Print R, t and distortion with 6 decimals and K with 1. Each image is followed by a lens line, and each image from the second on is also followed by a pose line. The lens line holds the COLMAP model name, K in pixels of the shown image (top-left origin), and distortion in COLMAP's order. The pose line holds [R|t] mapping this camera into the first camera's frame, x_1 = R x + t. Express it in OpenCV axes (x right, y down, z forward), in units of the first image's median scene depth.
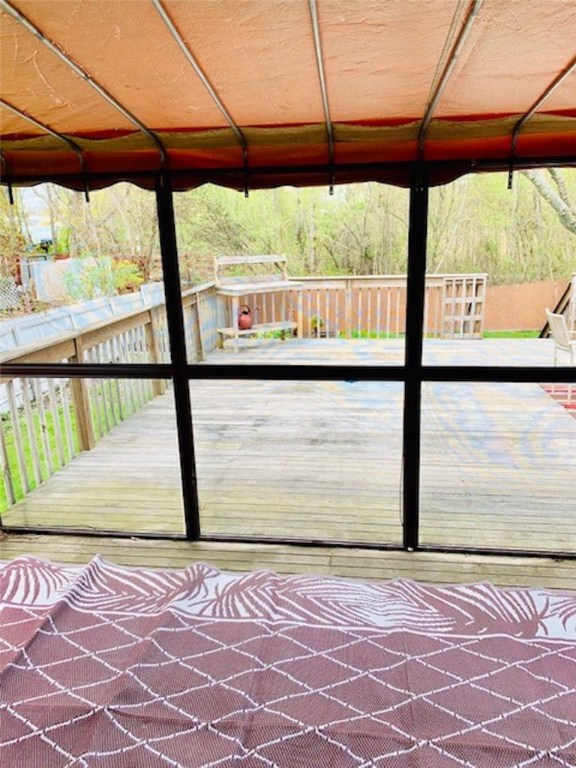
lens RADIAL K [[587.0, 0, 288.1], [0, 587.0, 385.3], [0, 0, 1]] dist [0.009828, 0.005931]
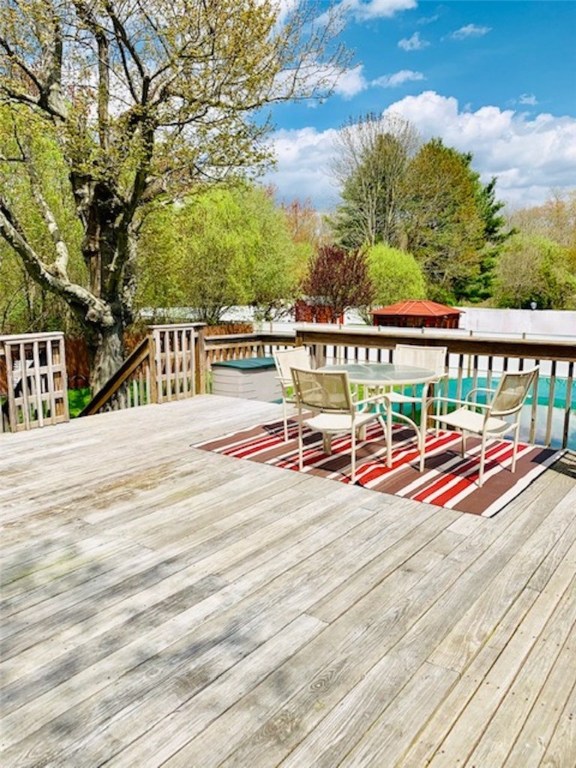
lens RADIAL K [[587.0, 0, 287.0], [0, 587.0, 385.9], [0, 0, 1]] dist [0.009828, 0.005931]
pose [[0.507938, -0.125735, 0.852168, -0.144658], [0.216591, 0.976148, 0.014928, -0.077090], [-0.833719, 0.176989, 0.523056, 0.403178]]
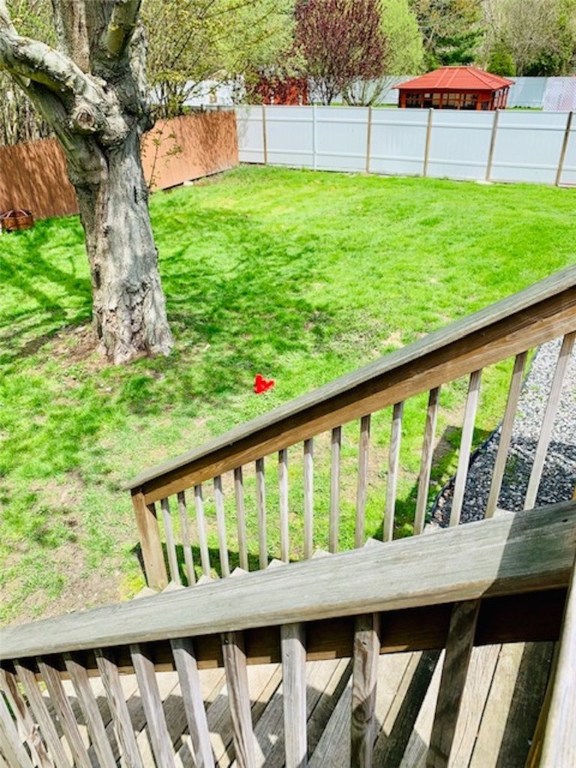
lens RADIAL K [[587.0, 0, 289.0], [0, 587.0, 383.2], [0, 0, 1]] dist [0.009828, 0.005931]
pose [[0.378551, -0.442359, 0.813030, 0.067569], [0.246829, 0.894837, 0.371944, -0.163966], [-0.892062, 0.059879, 0.447928, 0.724659]]
